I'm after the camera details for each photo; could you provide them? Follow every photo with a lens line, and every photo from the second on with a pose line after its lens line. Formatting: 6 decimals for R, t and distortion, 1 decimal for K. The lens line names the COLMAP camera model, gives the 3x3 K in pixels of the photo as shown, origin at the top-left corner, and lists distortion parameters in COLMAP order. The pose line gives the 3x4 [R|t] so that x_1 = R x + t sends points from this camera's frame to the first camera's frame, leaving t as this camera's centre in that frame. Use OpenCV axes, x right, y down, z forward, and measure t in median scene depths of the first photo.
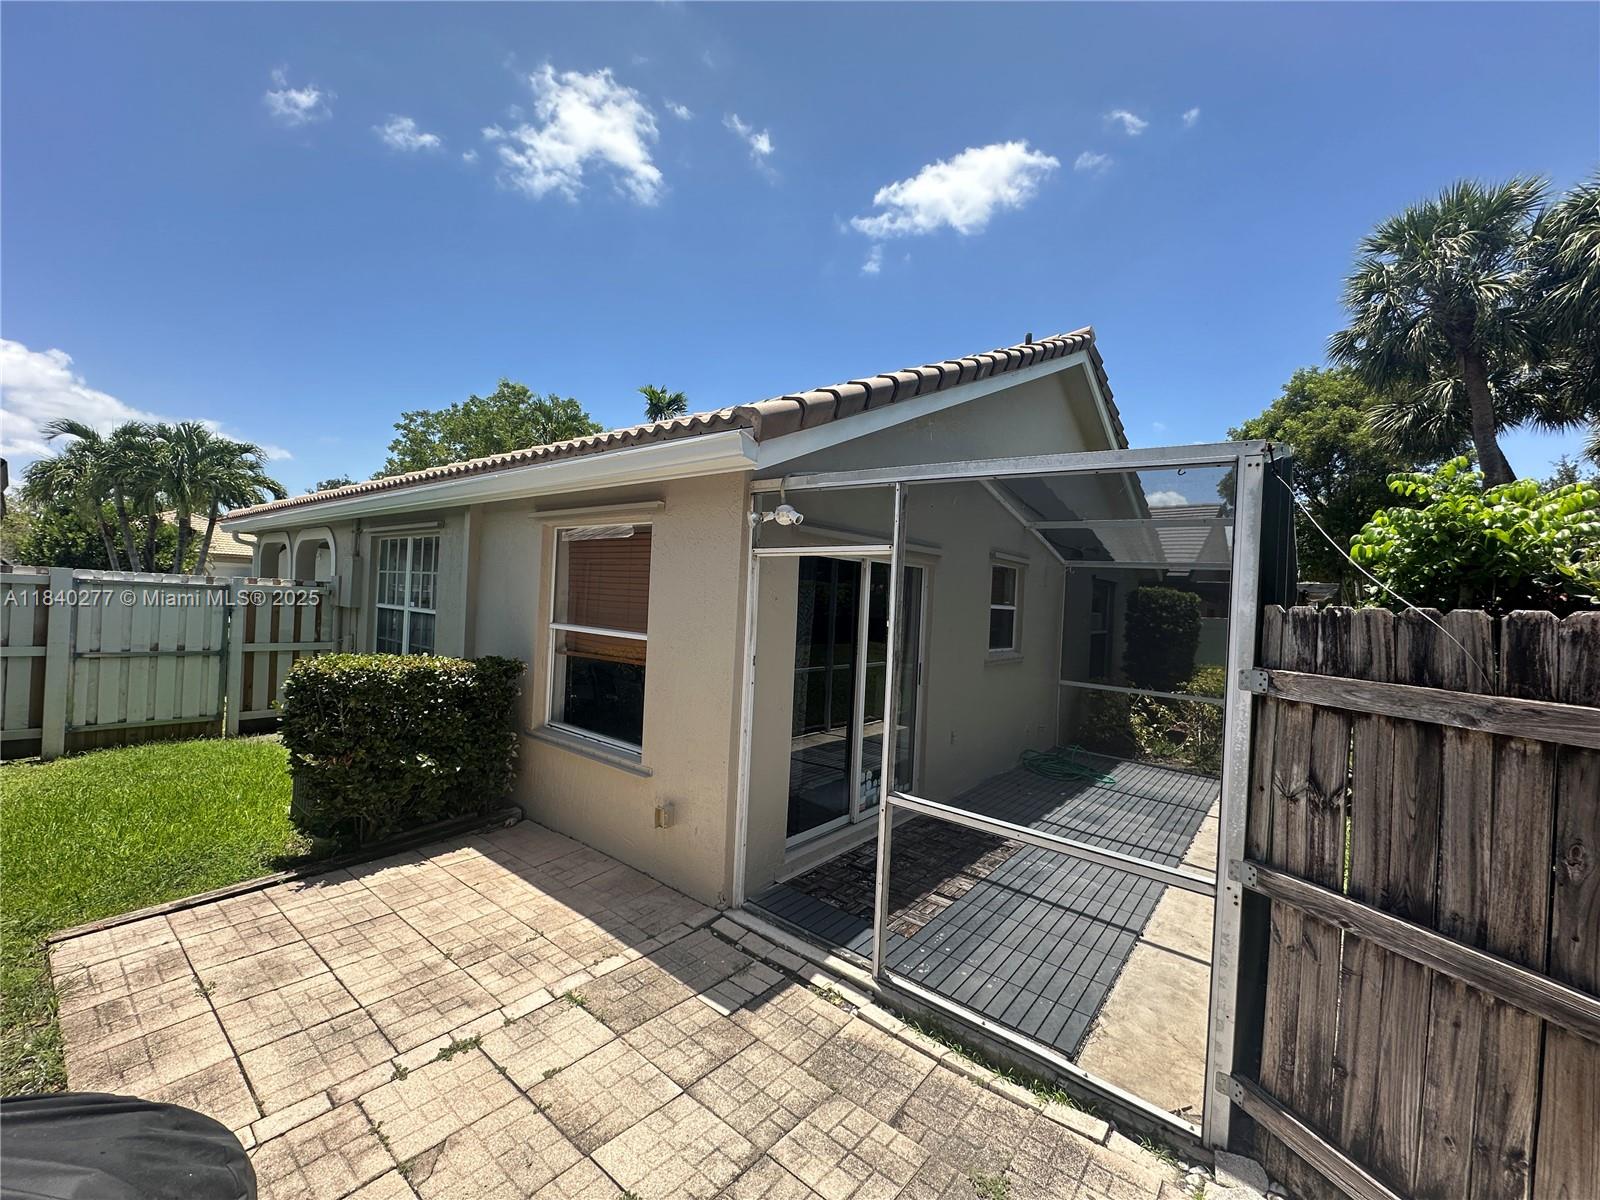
lens RADIAL K [[638.0, 0, 802.1], [0, 638.0, 597.1], [0, 0, 1]] dist [-0.004499, 0.001266]
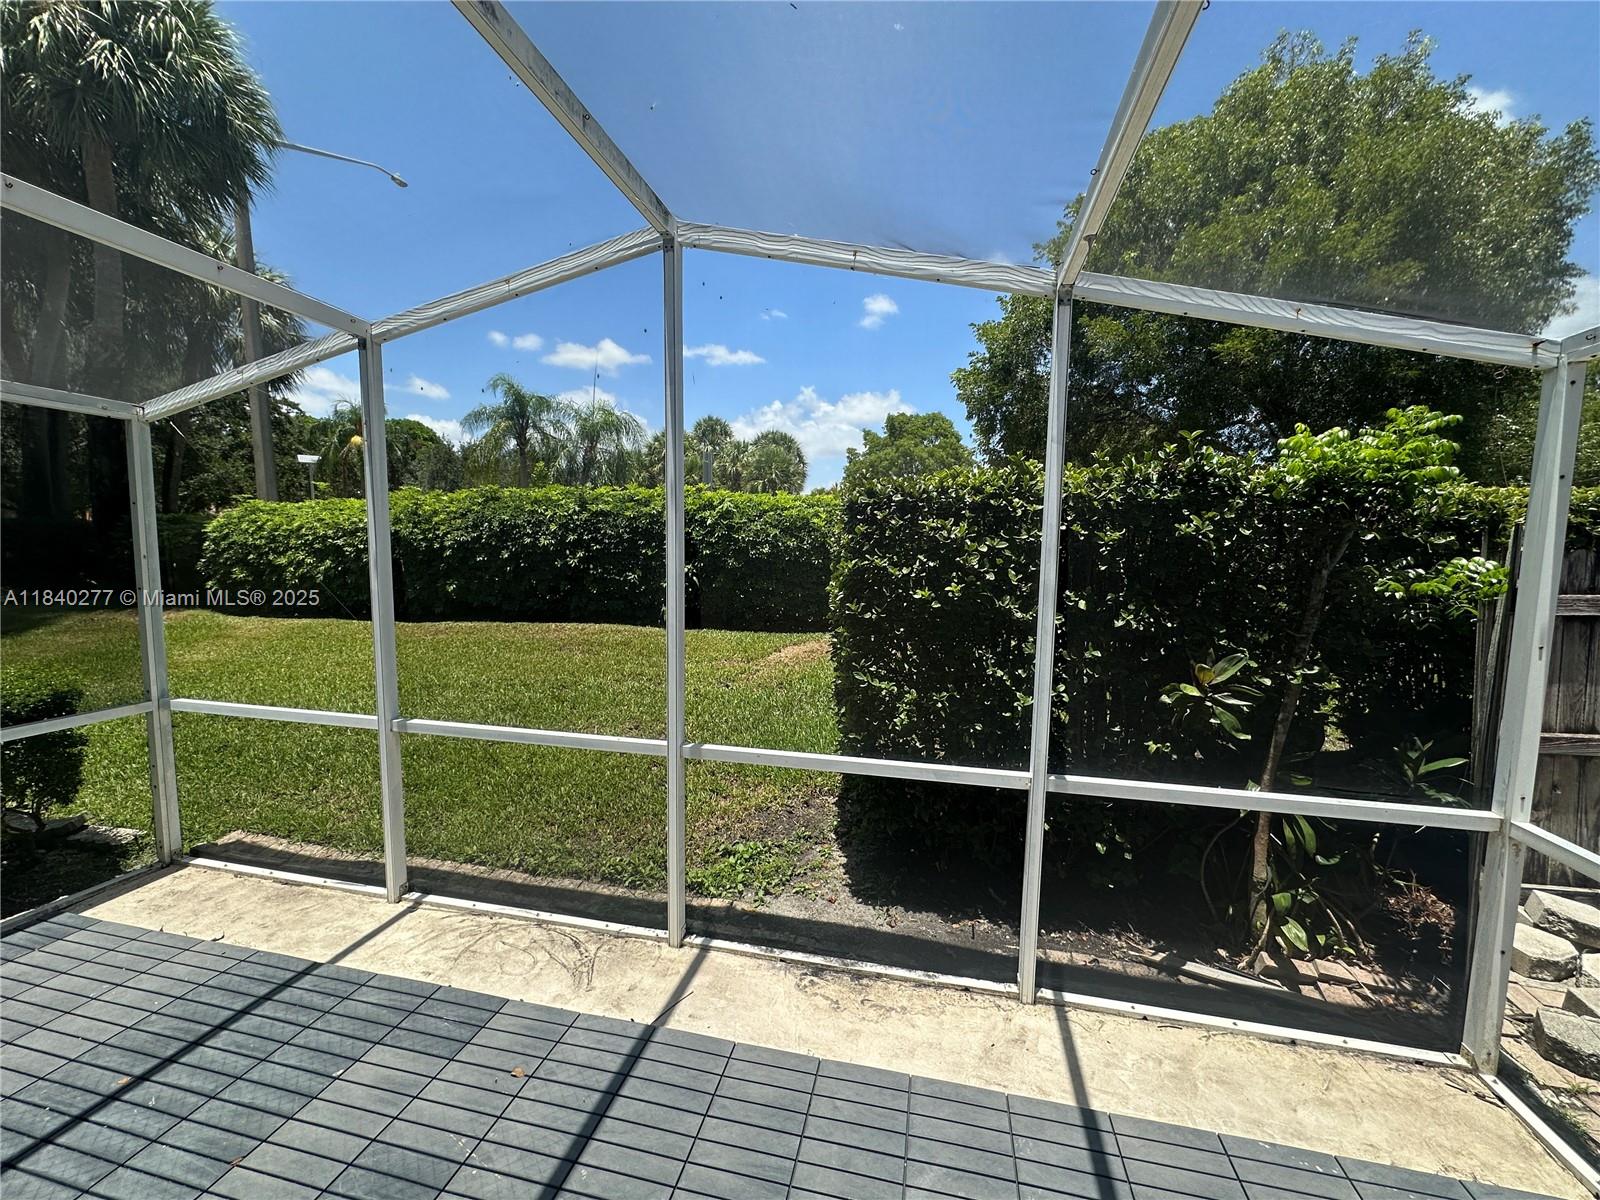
lens RADIAL K [[638.0, 0, 801.4], [0, 638.0, 603.7], [0, 0, 1]] dist [-0.004499, 0.001266]
pose [[-0.435666, -0.142087, 0.888823, 0.140762], [-0.032025, 0.989284, 0.142449, 0.013281], [-0.899538, 0.033596, -0.435548, 1.007797]]
